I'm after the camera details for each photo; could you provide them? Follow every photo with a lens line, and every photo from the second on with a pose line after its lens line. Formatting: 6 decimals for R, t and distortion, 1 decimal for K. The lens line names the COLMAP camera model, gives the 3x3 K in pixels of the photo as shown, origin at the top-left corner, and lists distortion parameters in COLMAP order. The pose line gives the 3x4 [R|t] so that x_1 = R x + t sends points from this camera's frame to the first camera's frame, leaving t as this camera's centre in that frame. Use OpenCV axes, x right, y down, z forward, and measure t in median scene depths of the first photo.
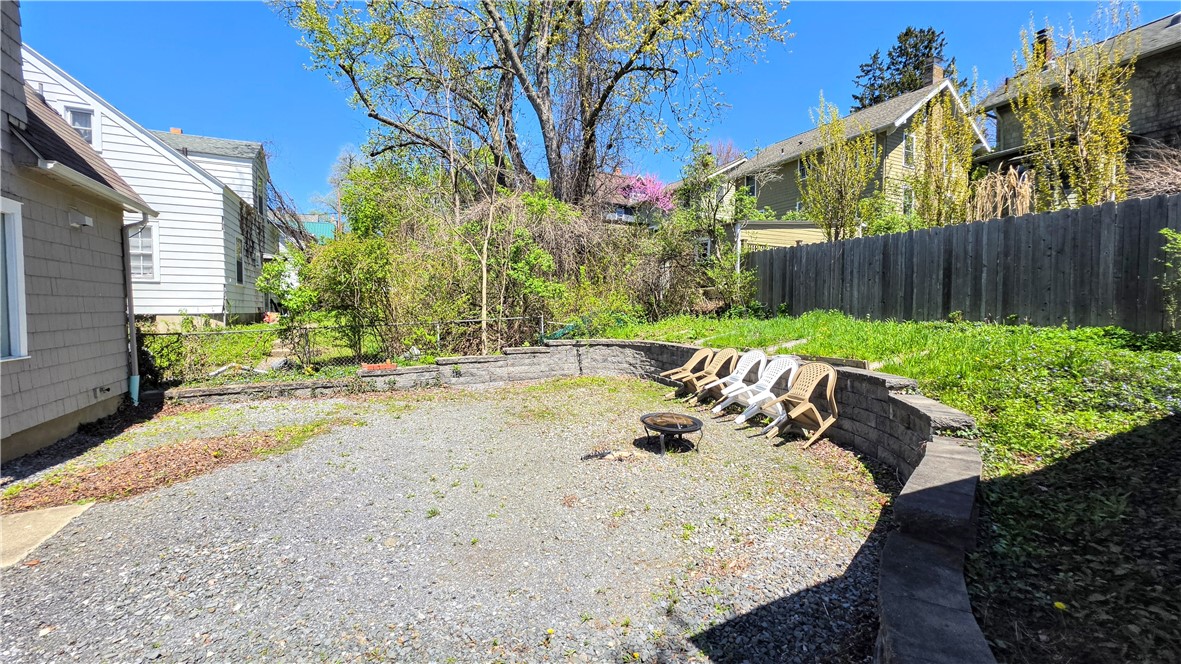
lens RADIAL K [[455.3, 0, 590.5], [0, 455.3, 332.0], [0, 0, 1]] dist [-0.000789, -0.000076]
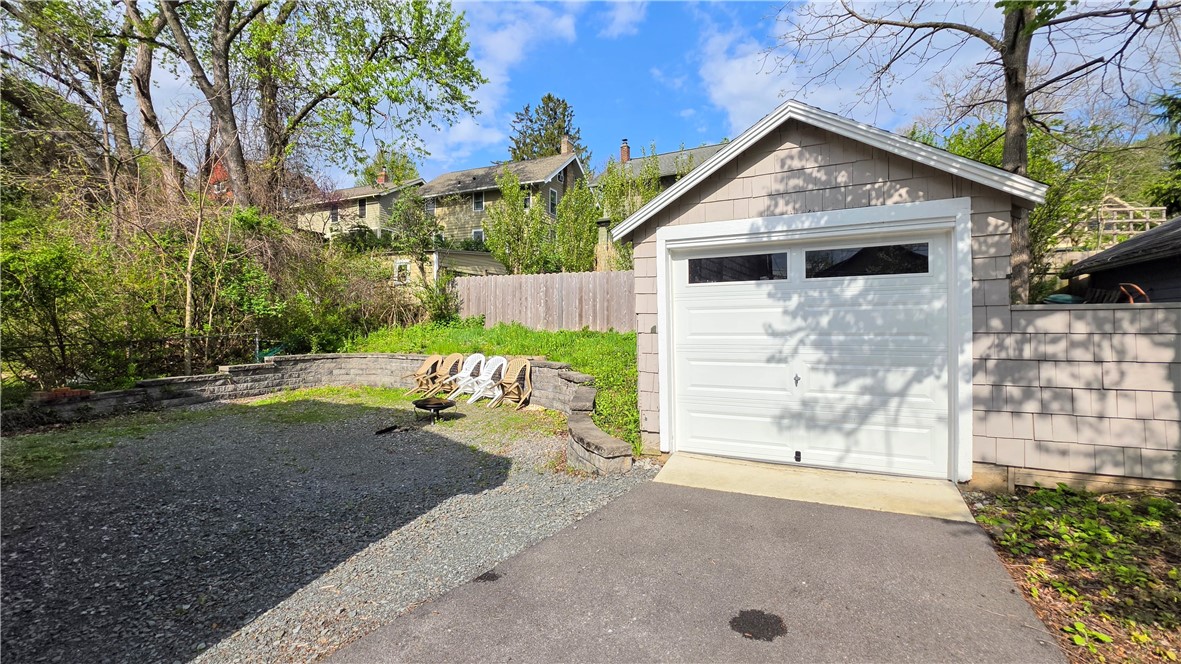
lens RADIAL K [[455.3, 0, 590.5], [0, 455.3, 332.0], [0, 0, 1]] dist [-0.000789, -0.000076]
pose [[0.774261, -0.011385, 0.632764, -0.255091], [0.030528, 0.999346, -0.019373, 0.009017], [-0.632130, 0.034317, 0.774102, -0.326487]]
